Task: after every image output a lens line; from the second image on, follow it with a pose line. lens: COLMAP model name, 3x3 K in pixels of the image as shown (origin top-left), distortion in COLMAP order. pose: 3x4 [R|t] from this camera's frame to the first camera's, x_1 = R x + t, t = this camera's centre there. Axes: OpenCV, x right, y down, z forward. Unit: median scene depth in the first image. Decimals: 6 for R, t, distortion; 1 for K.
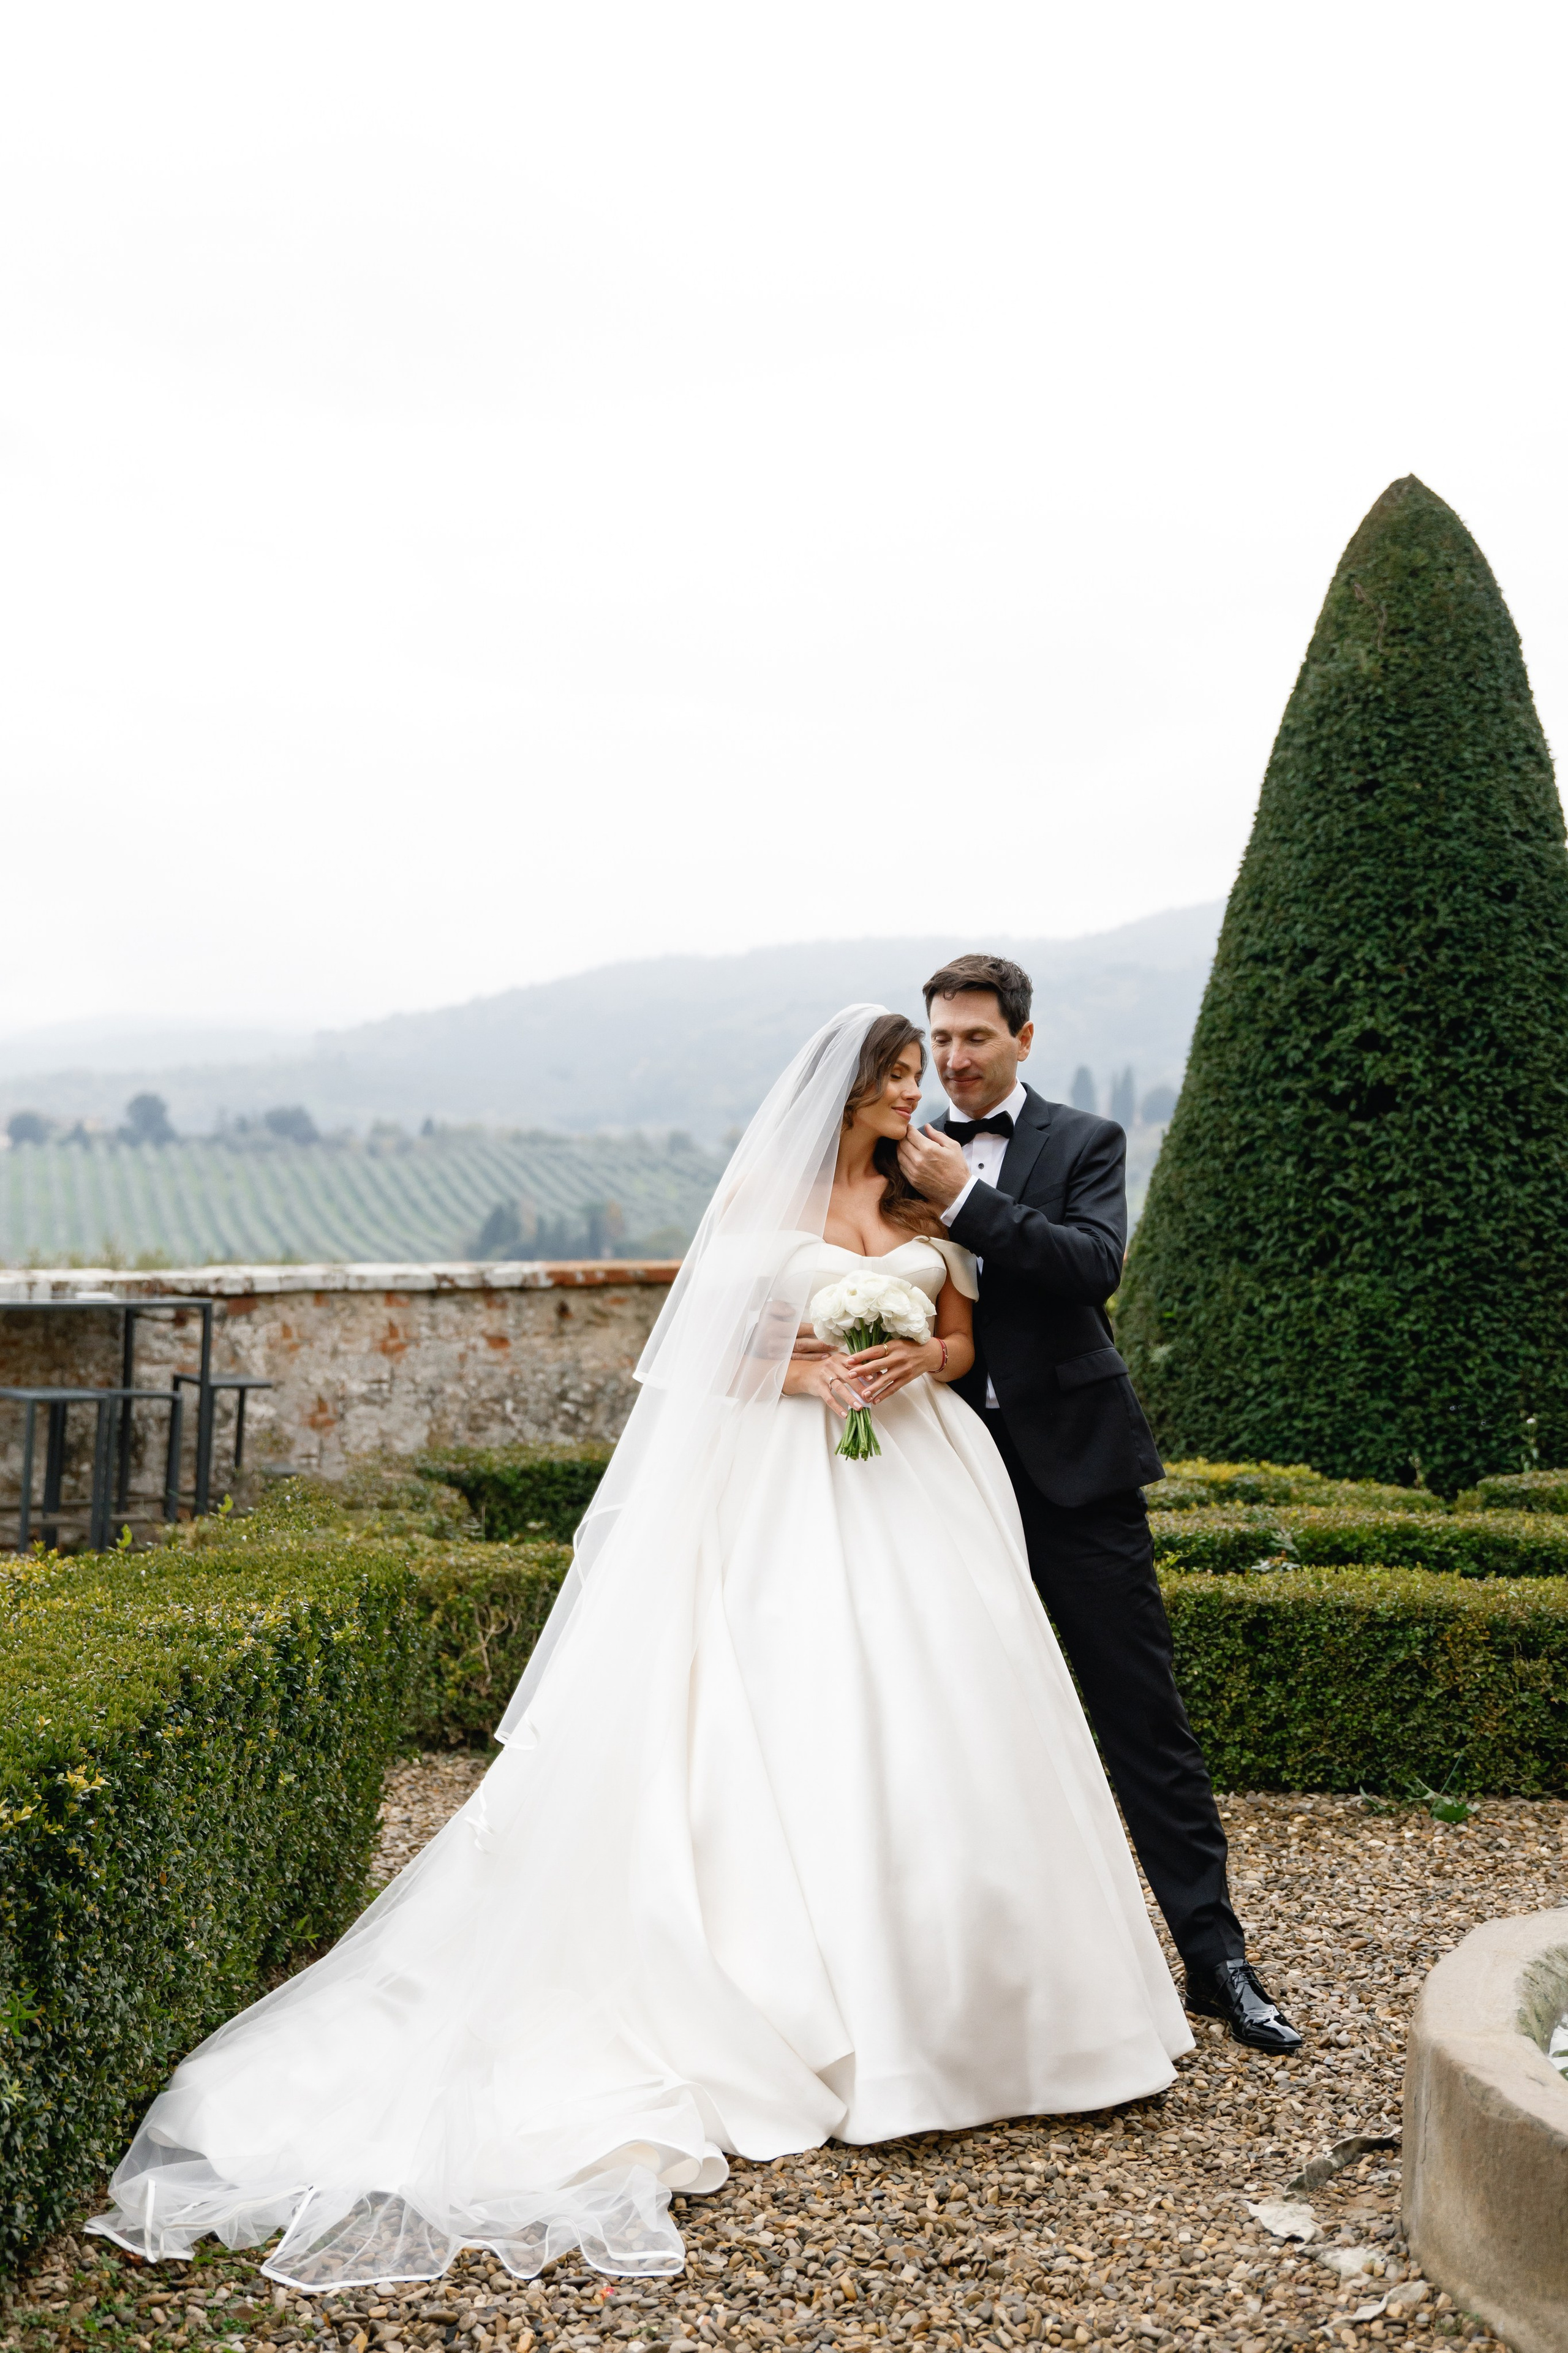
lens RADIAL K [[3048.1, 0, 784.0], [0, 3048.1, 1176.5], [0, 0, 1]] dist [-0.002207, -0.023183]
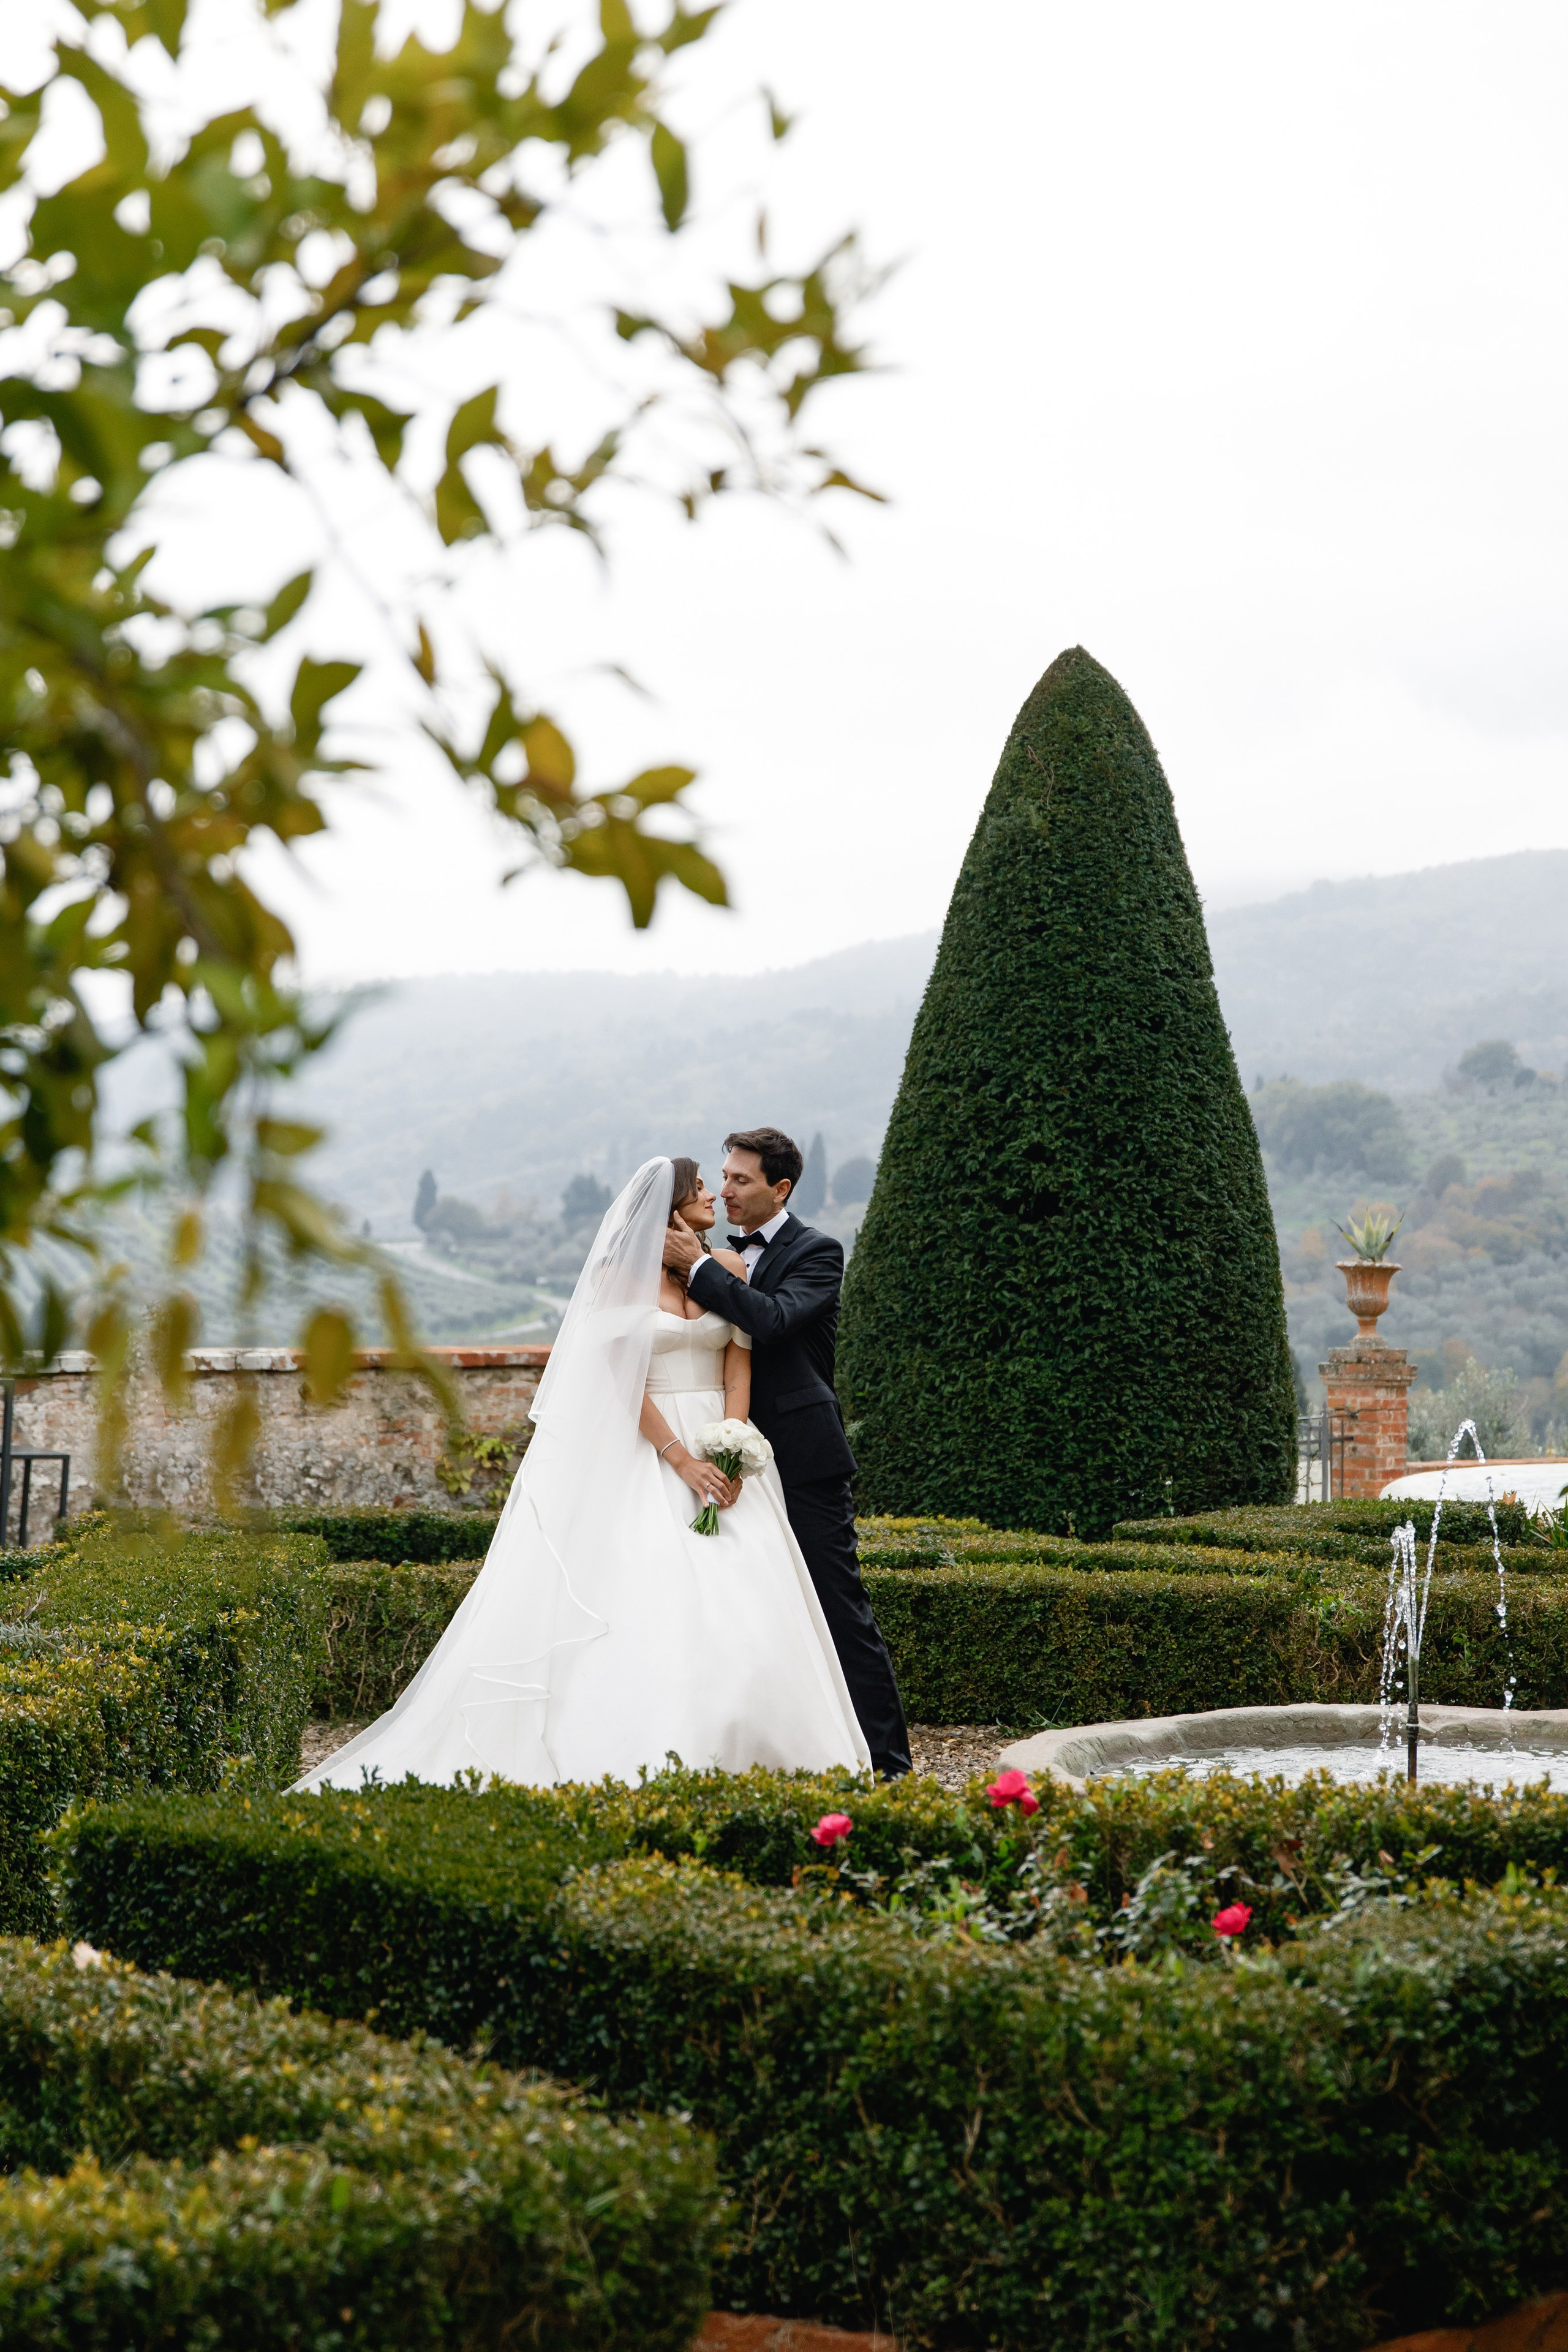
lens RADIAL K [[3786.9, 0, 784.0], [0, 3786.9, 1176.0], [0, 0, 1]] dist [0.020163, -0.003675]
pose [[0.994609, 0.006625, 0.103485, -0.048138], [-0.004193, 0.999710, -0.023700, -0.001909], [-0.103612, 0.023139, 0.994349, -0.397108]]
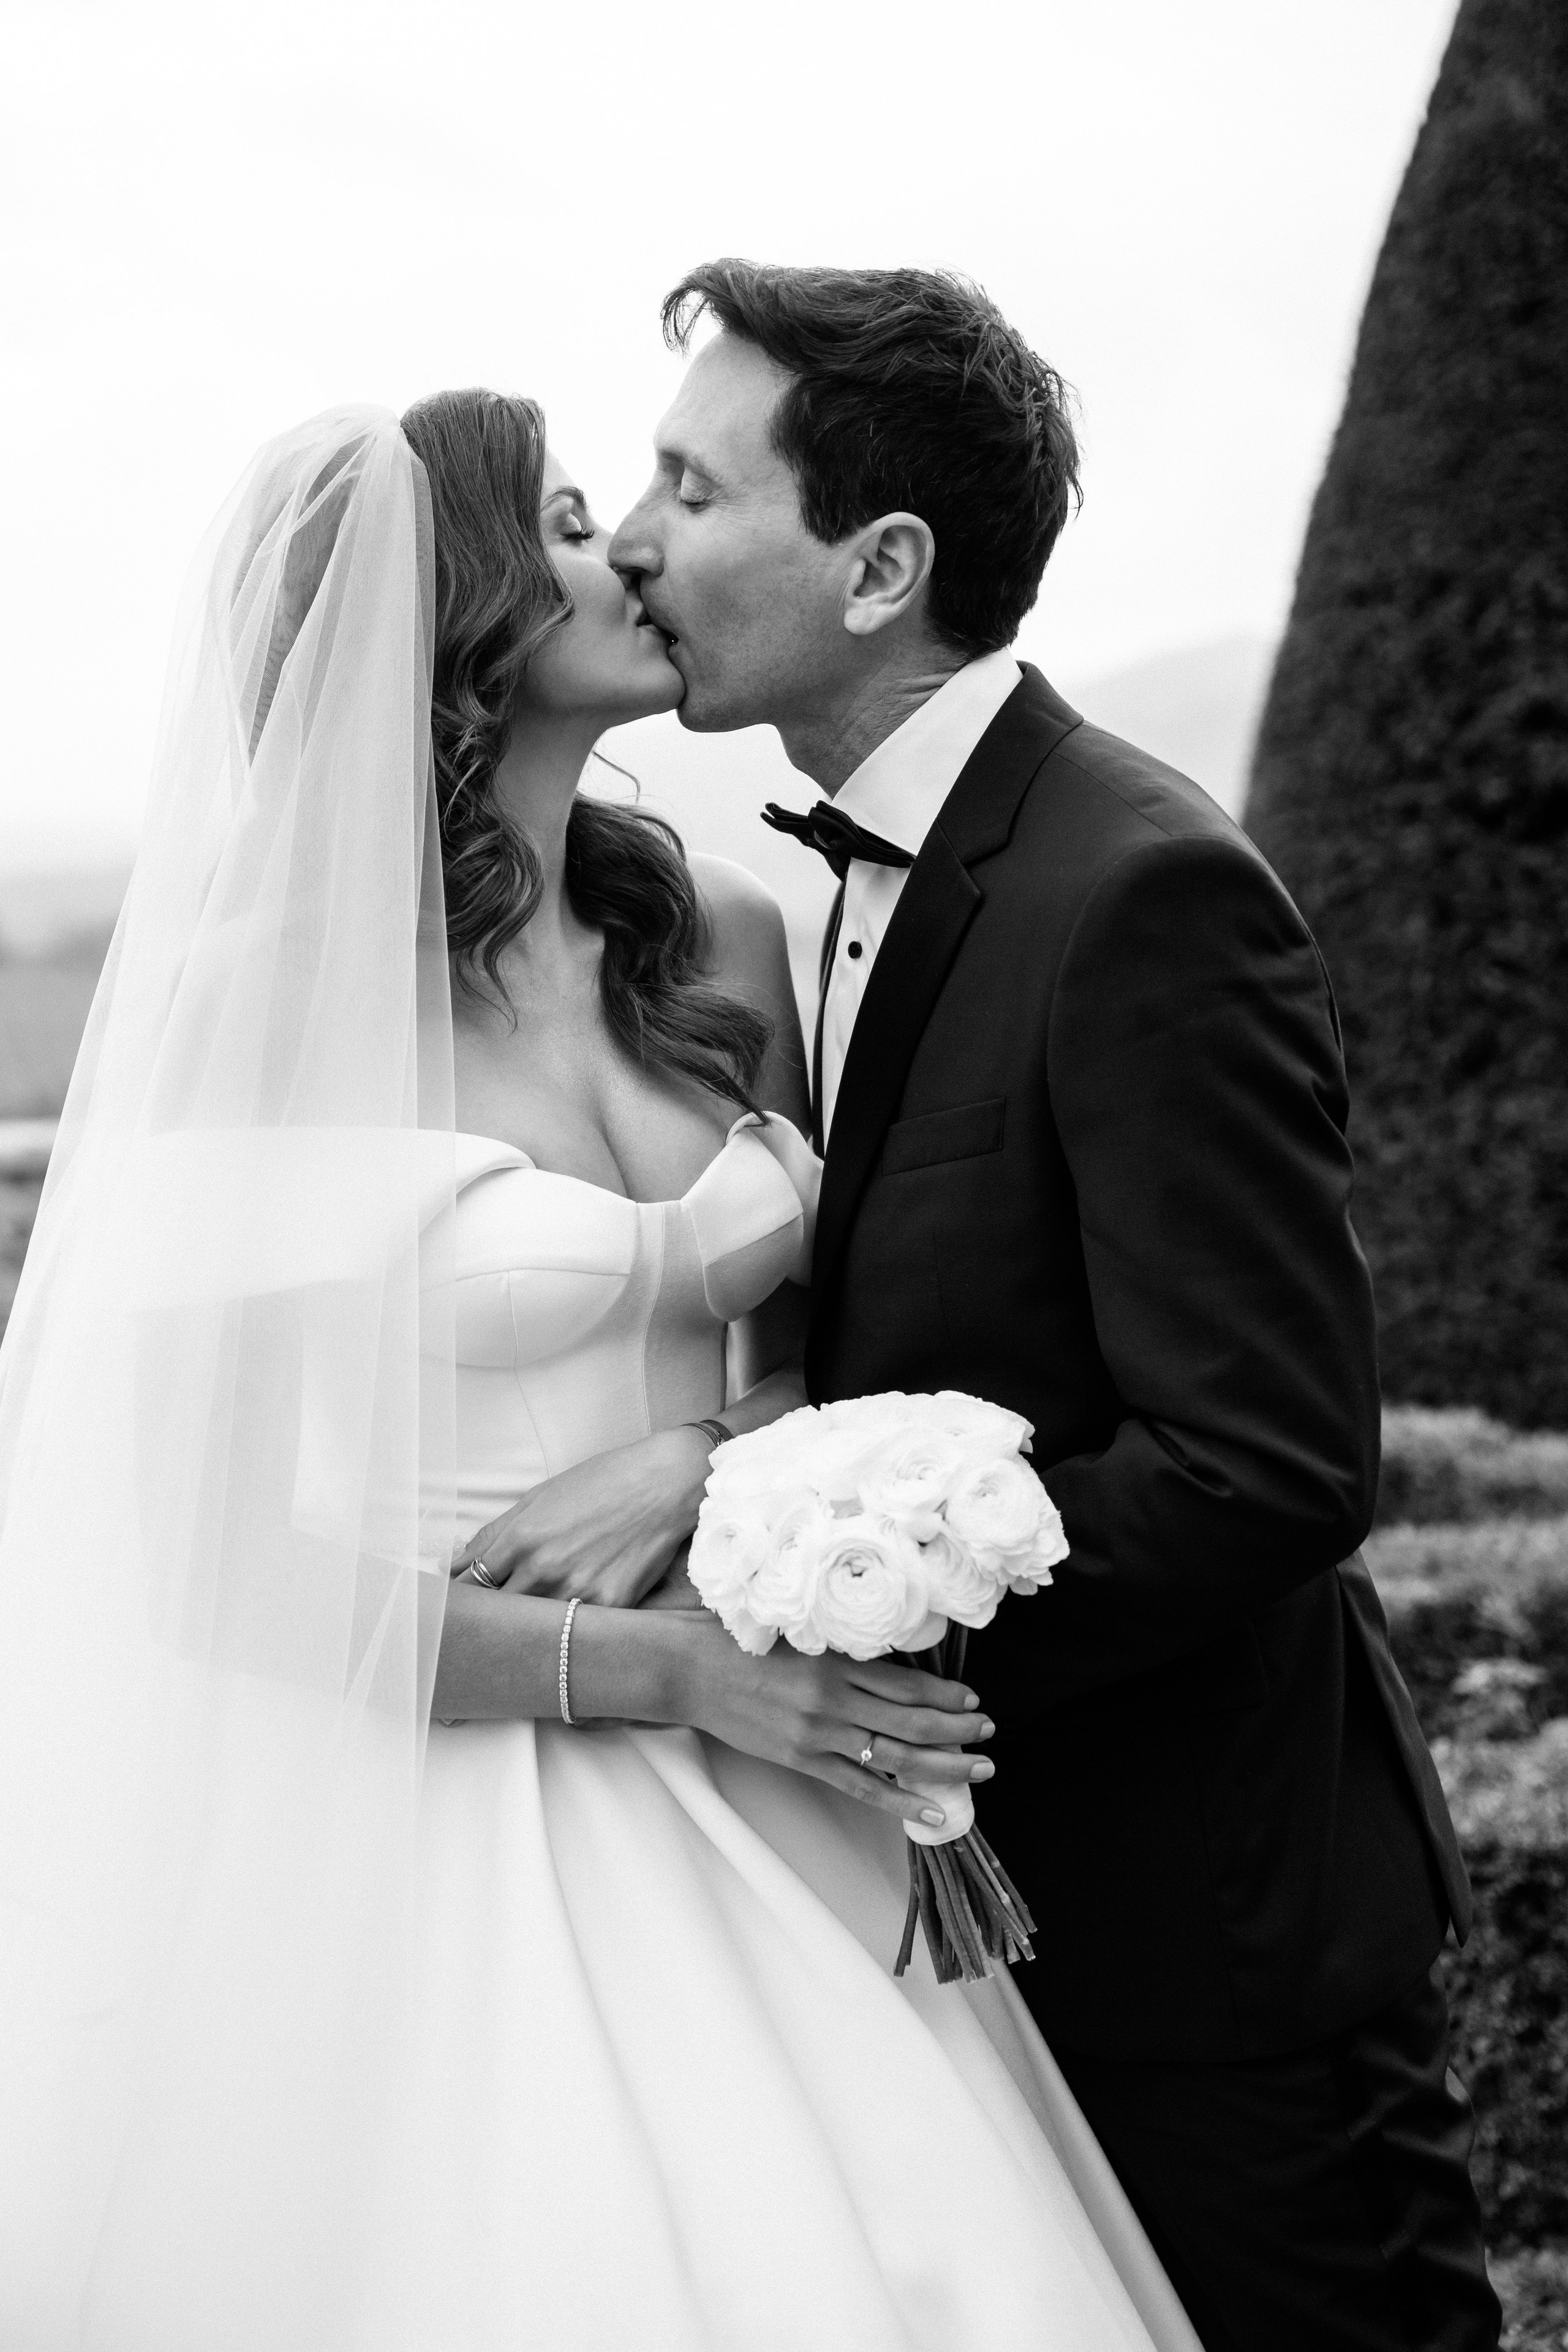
lens RADIAL K [[3508.7, 0, 784.0], [0, 3508.7, 1176.0], [0, 0, 1]] dist [0.135998, 0.030251]
pose [[0.999191, -0.037355, 0.014917, 0.021992], [0.036422, 0.997616, 0.058616, 0.001157], [-0.017071, -0.058025, 0.998169, 0.268936]]
